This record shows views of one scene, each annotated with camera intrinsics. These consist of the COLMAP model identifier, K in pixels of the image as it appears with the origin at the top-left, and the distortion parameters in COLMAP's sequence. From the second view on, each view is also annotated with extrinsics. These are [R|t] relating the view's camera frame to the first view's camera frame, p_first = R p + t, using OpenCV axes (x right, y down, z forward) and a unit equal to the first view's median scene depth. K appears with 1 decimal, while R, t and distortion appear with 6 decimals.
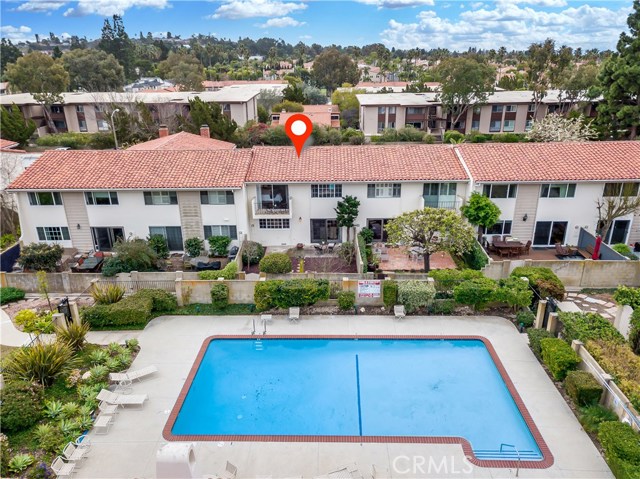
lens RADIAL K [[543.3, 0, 320.0], [0, 543.3, 239.5], [0, 0, 1]] dist [-0.013300, -0.008719]
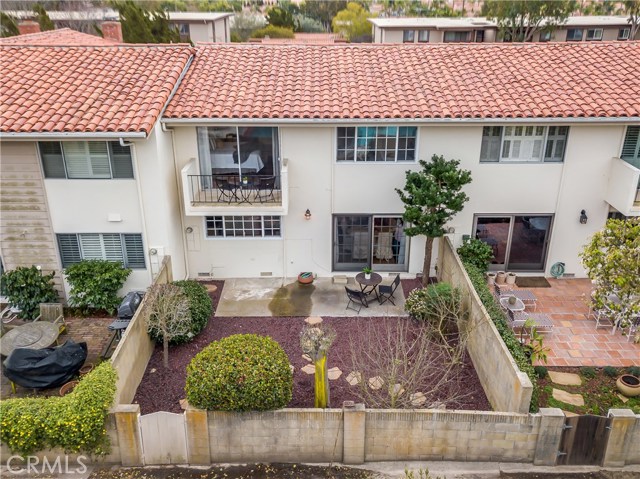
lens RADIAL K [[543.3, 0, 320.0], [0, 543.3, 239.5], [0, 0, 1]] dist [-0.013300, -0.008719]
pose [[0.999611, 0.001330, 0.027851, -0.039312], [-0.003146, 0.997863, 0.065258, -0.046617], [-0.027705, -0.065320, 0.997480, 0.610012]]
